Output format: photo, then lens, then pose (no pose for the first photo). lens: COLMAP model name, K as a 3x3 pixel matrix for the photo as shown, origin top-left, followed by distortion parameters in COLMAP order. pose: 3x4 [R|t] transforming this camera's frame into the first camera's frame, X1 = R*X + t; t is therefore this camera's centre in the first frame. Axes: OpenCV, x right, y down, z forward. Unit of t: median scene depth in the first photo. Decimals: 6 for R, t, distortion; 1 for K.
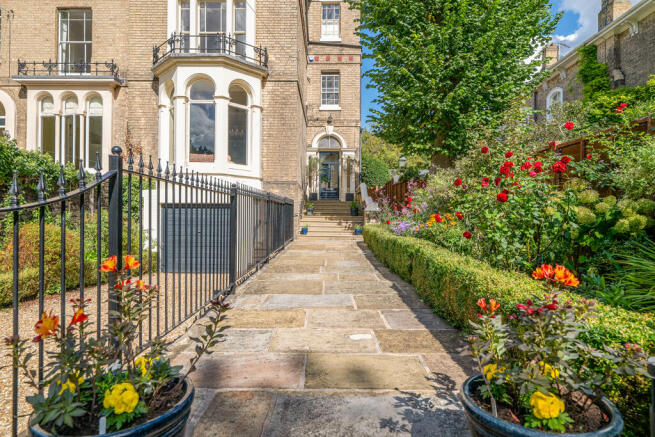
lens RADIAL K [[414.5, 0, 327.5], [0, 414.5, 218.5], [0, 0, 1]] dist [-0.000536, 0.000208]
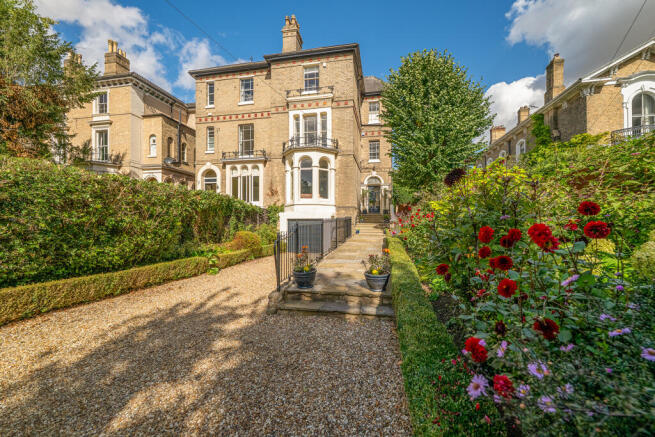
lens RADIAL K [[273.5, 0, 327.5], [0, 273.5, 218.5], [0, 0, 1]] dist [-0.000977, -0.000041]
pose [[0.980103, -0.009597, -0.198255, 0.058102], [0.008918, 0.999951, -0.004316, -0.027294], [0.198287, 0.002462, 0.980141, -0.267776]]
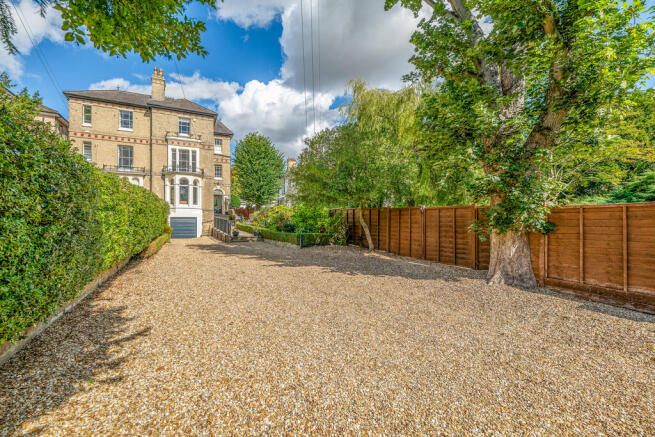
lens RADIAL K [[282.4, 0, 327.5], [0, 282.4, 218.5], [0, 0, 1]] dist [-0.001579, -0.000149]
pose [[0.890794, -0.003909, 0.454390, -0.275643], [0.003146, 0.999992, 0.002434, -0.024542], [-0.454396, -0.000738, 0.890800, -1.321507]]
